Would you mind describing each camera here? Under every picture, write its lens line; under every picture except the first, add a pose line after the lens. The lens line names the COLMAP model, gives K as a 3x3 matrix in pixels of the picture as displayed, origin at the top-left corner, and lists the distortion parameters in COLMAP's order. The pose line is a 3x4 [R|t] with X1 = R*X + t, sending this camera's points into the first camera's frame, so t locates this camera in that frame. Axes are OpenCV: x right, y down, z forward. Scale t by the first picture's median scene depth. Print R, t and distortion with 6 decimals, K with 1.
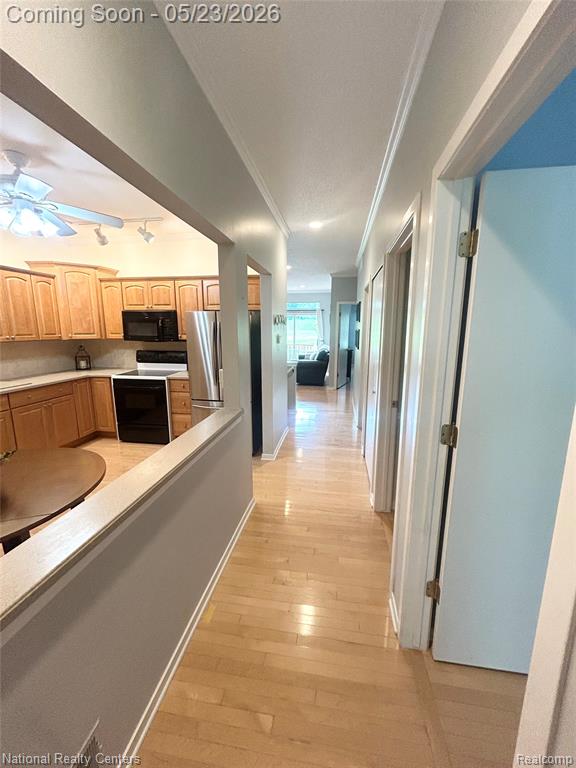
lens RADIAL K [[306.9, 0, 287.6], [0, 306.9, 383.0], [0, 0, 1]] dist [-0.003175, 0.001089]
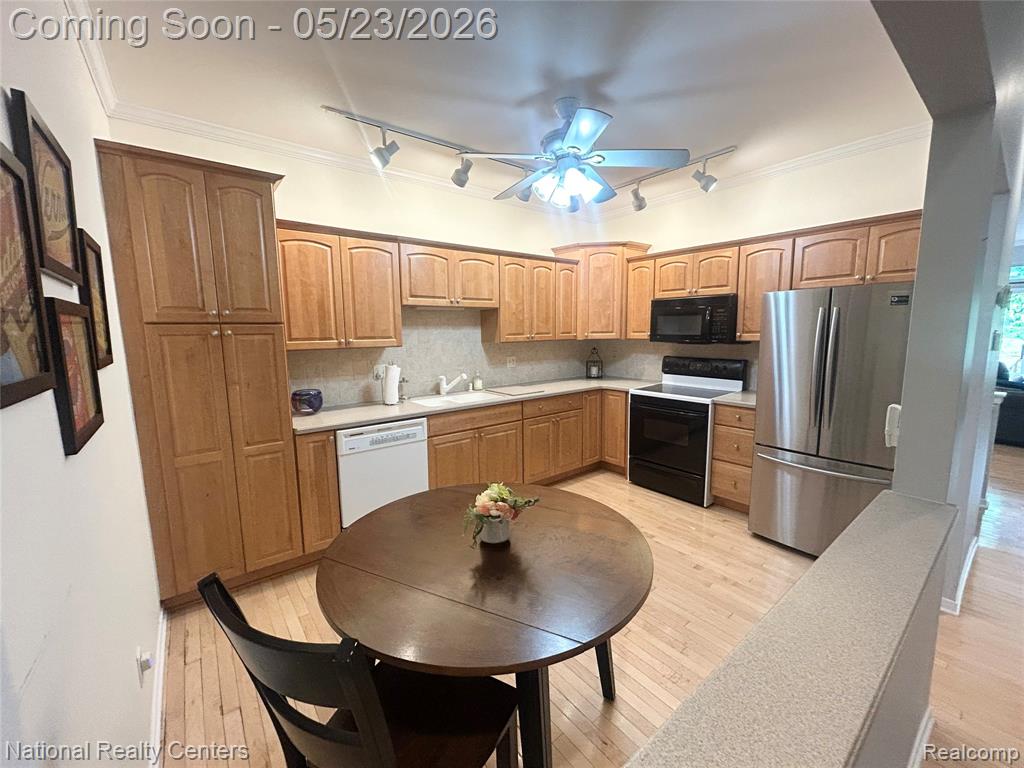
lens RADIAL K [[409.2, 0, 511.8], [0, 409.2, 384.5], [0, 0, 1]] dist [-0.003175, 0.001089]
pose [[0.733581, 0.080956, -0.674763, -0.126427], [-0.106088, 0.994349, 0.003963, -0.010215], [0.671271, 0.068677, 0.738023, 0.100790]]
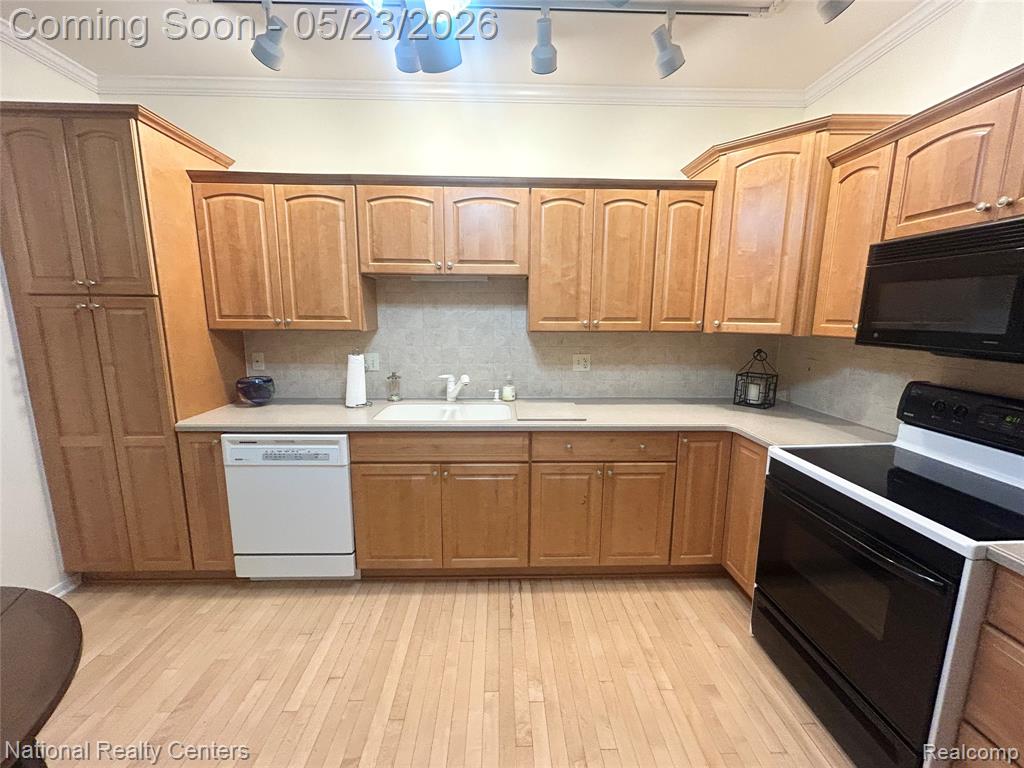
lens RADIAL K [[409.2, 0, 513.5], [0, 409.2, 383.5], [0, 0, 1]] dist [-0.003175, 0.001089]
pose [[0.184547, 0.164808, -0.968907, -0.206603], [-0.179587, 0.974897, 0.131621, -0.096781], [0.966277, 0.149713, 0.209512, 0.617748]]
